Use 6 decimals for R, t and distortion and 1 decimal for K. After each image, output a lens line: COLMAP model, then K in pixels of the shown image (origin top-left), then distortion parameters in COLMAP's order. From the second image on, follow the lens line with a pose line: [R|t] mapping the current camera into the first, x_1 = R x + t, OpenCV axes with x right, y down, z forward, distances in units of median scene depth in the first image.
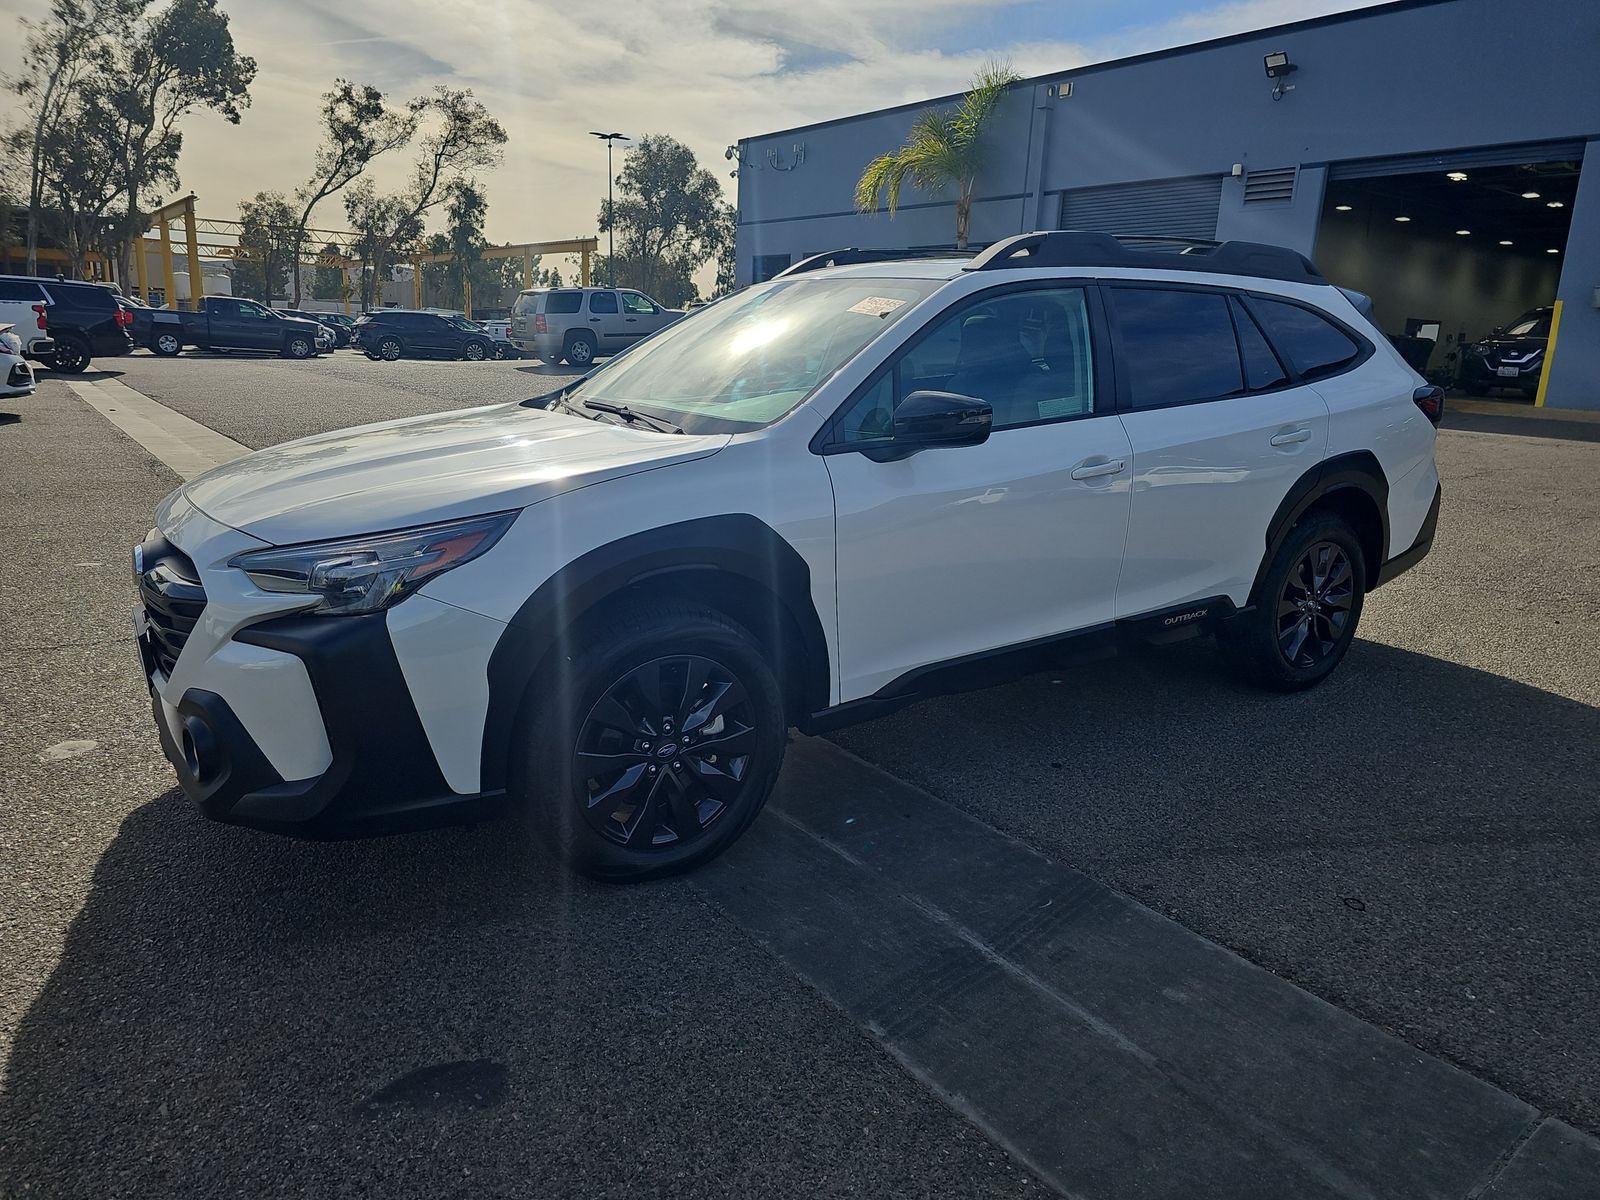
lens RADIAL K [[1091.6, 0, 824.1], [0, 1091.6, 613.3], [0, 0, 1]] dist [0.013179, -0.000193]
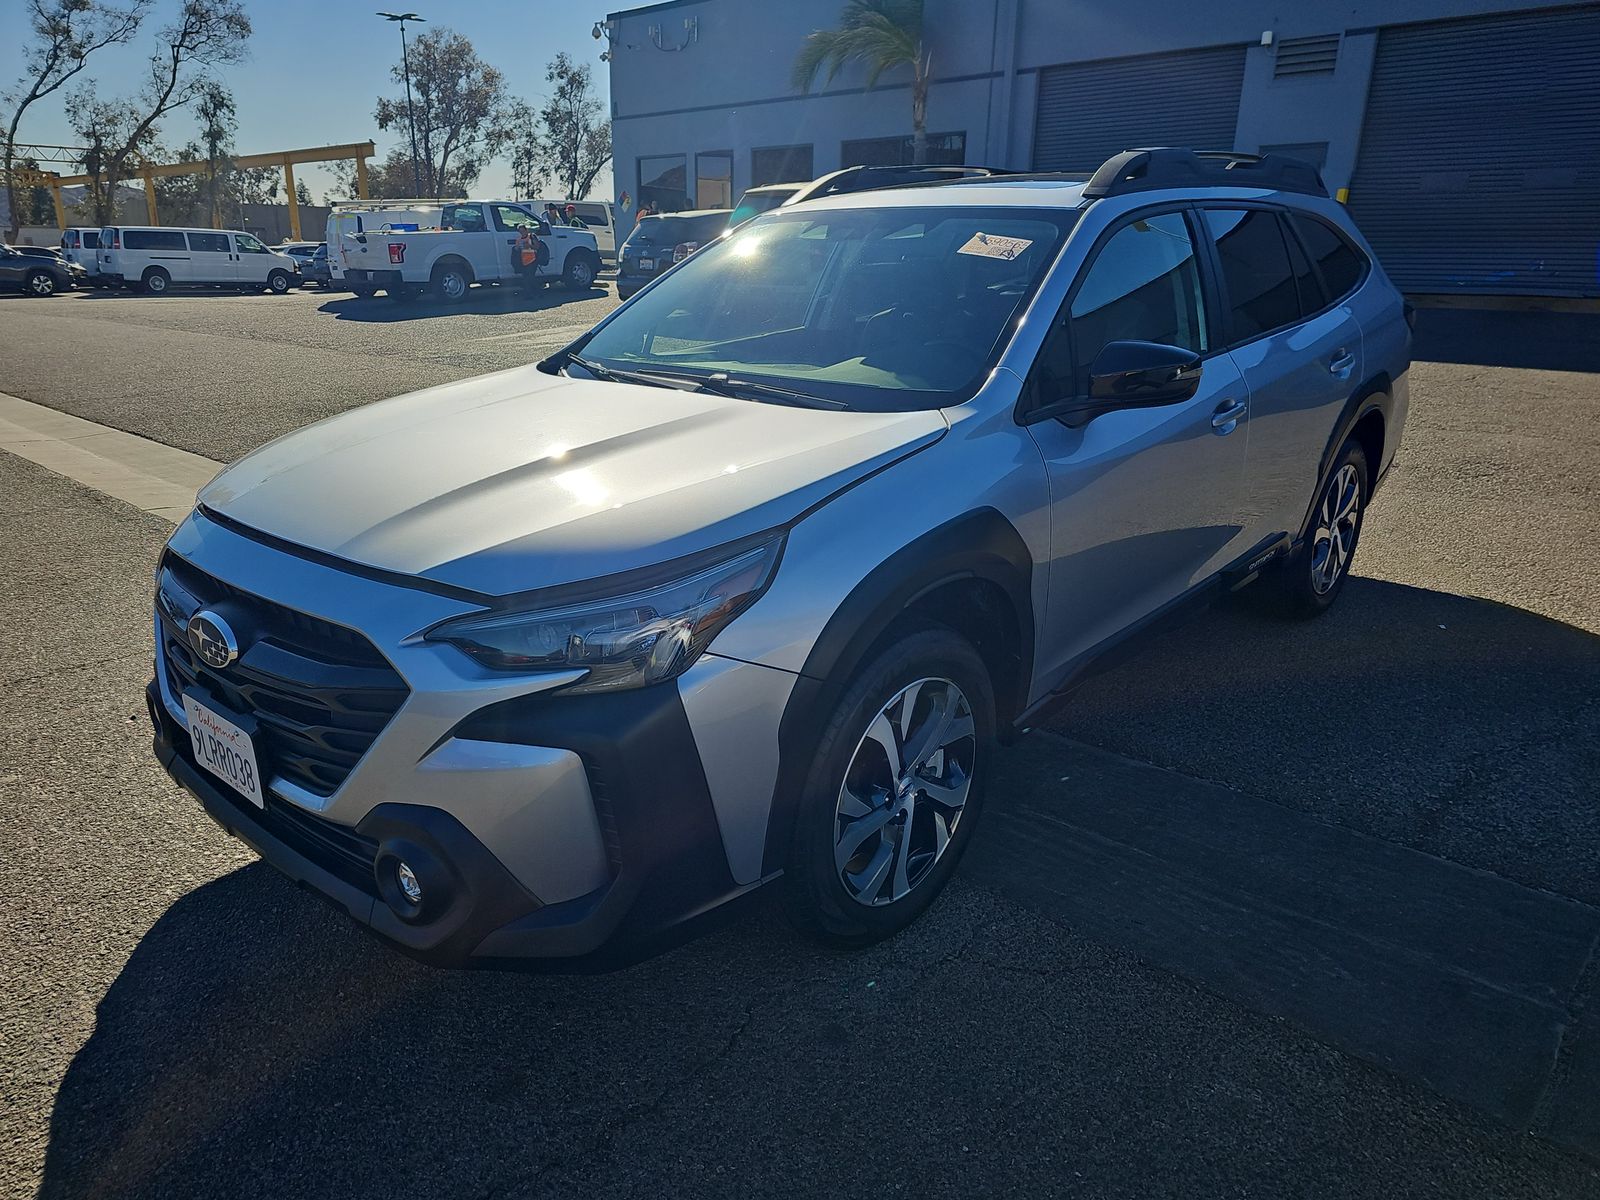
lens RADIAL K [[1134.9, 0, 757.6], [0, 1134.9, 600.0], [0, 0, 1]] dist [-0.000148, -0.000843]
pose [[0.977400, -0.096784, 0.187943, -0.261818], [0.083897, 0.993620, 0.075376, -0.061993], [-0.194039, -0.057904, 0.979283, 0.105161]]
